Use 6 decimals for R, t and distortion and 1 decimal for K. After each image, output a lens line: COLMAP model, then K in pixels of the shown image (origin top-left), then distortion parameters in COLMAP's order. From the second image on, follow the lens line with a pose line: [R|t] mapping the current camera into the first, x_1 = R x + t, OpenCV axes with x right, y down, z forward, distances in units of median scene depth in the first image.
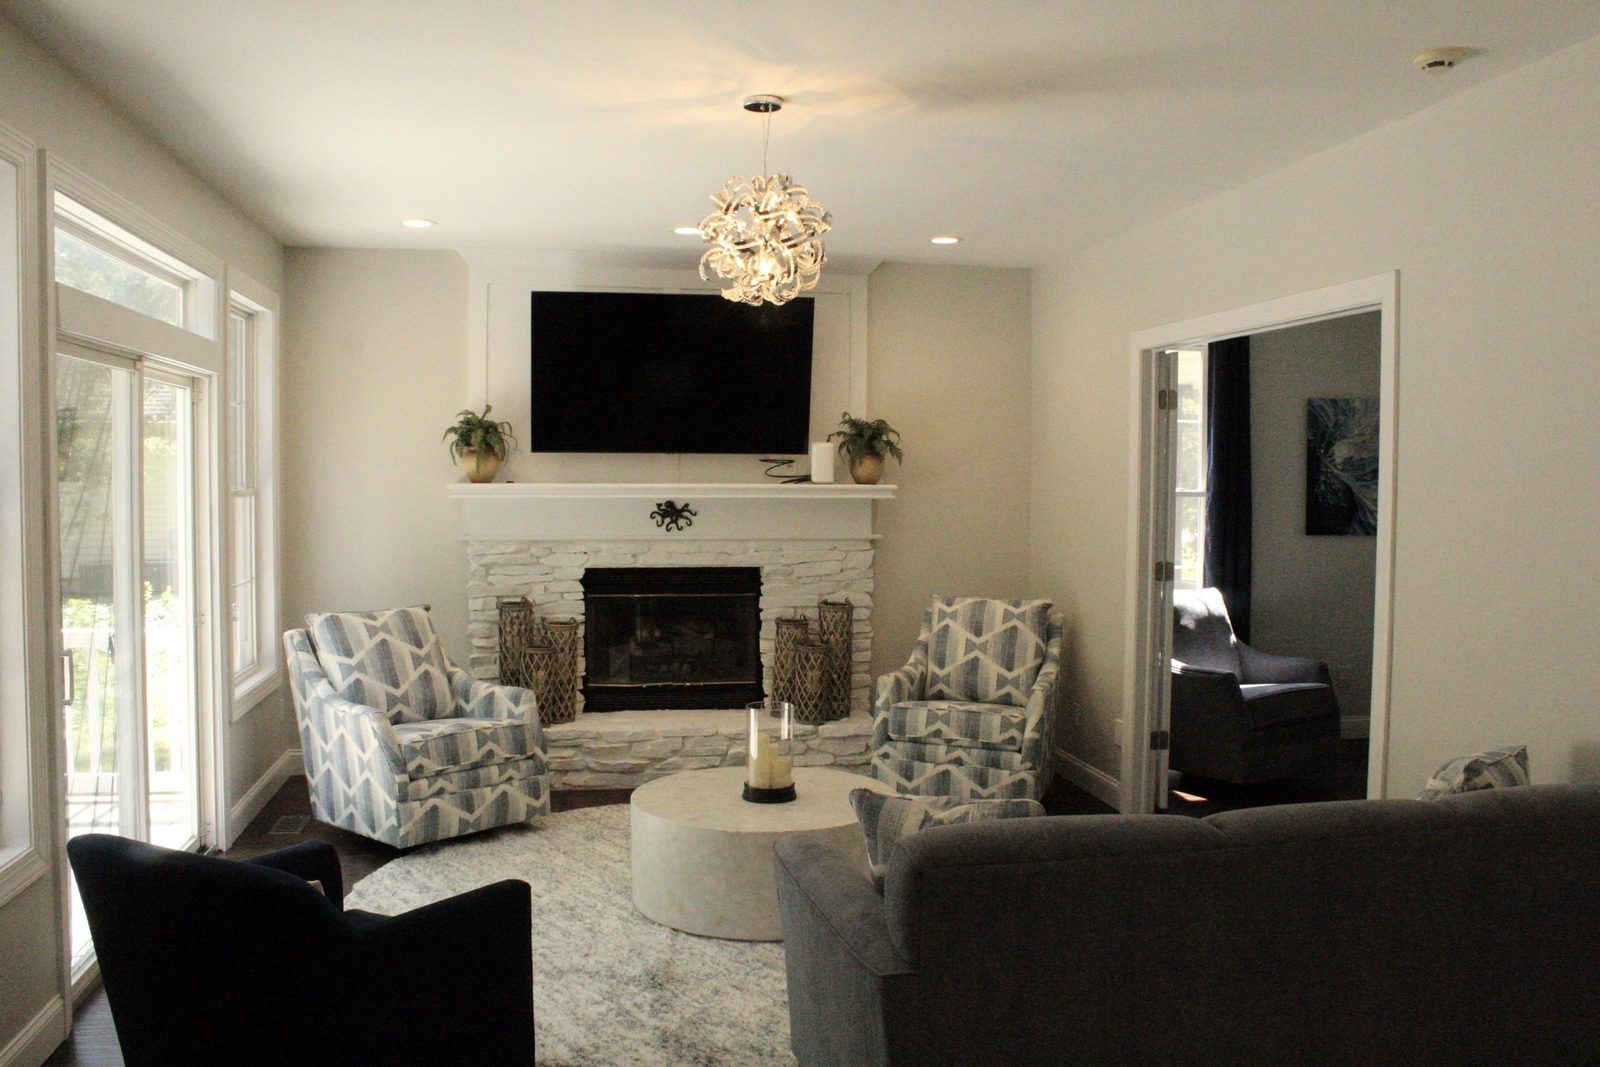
lens RADIAL K [[1316.1, 0, 800.0], [0, 1316.1, 533.5], [0, 0, 1]] dist [-0.065316, 0.001765]
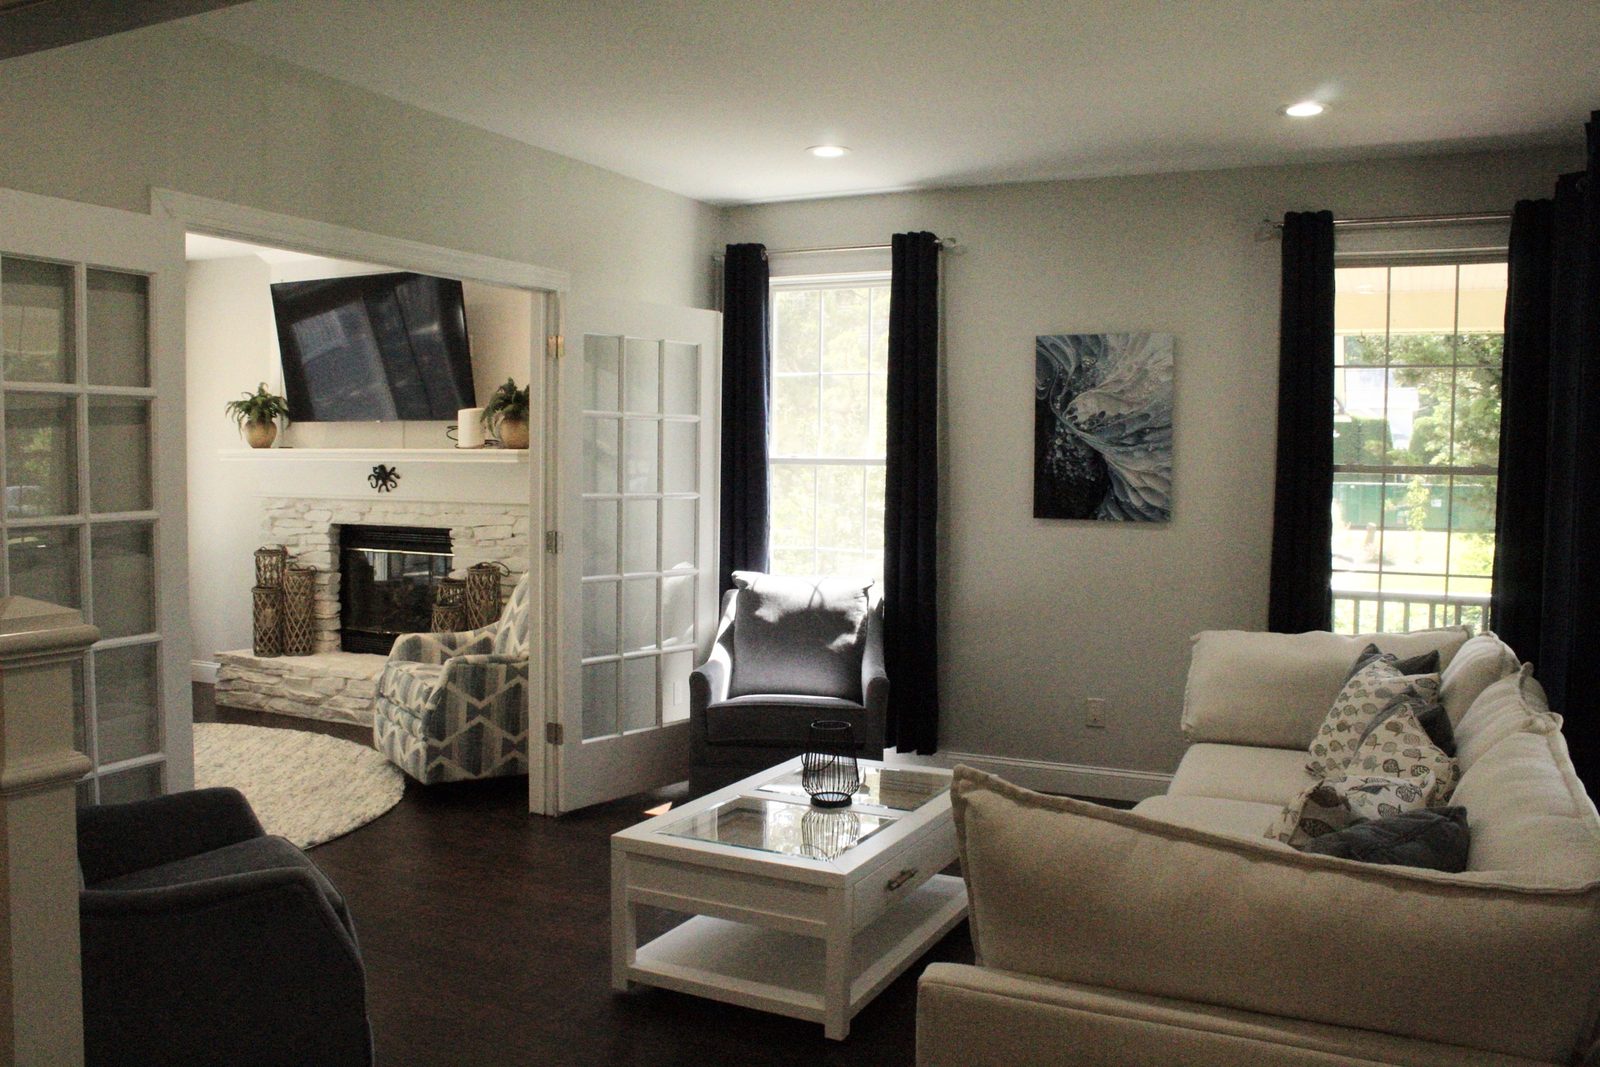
lens RADIAL K [[1316.1, 0, 800.0], [0, 1316.1, 533.5], [0, 0, 1]] dist [-0.065316, 0.001765]
pose [[0.786520, 0.035957, -0.616517, 0.822336], [-0.036062, 0.999274, 0.012275, 0.006345], [0.616511, 0.012578, 0.787246, 0.350929]]
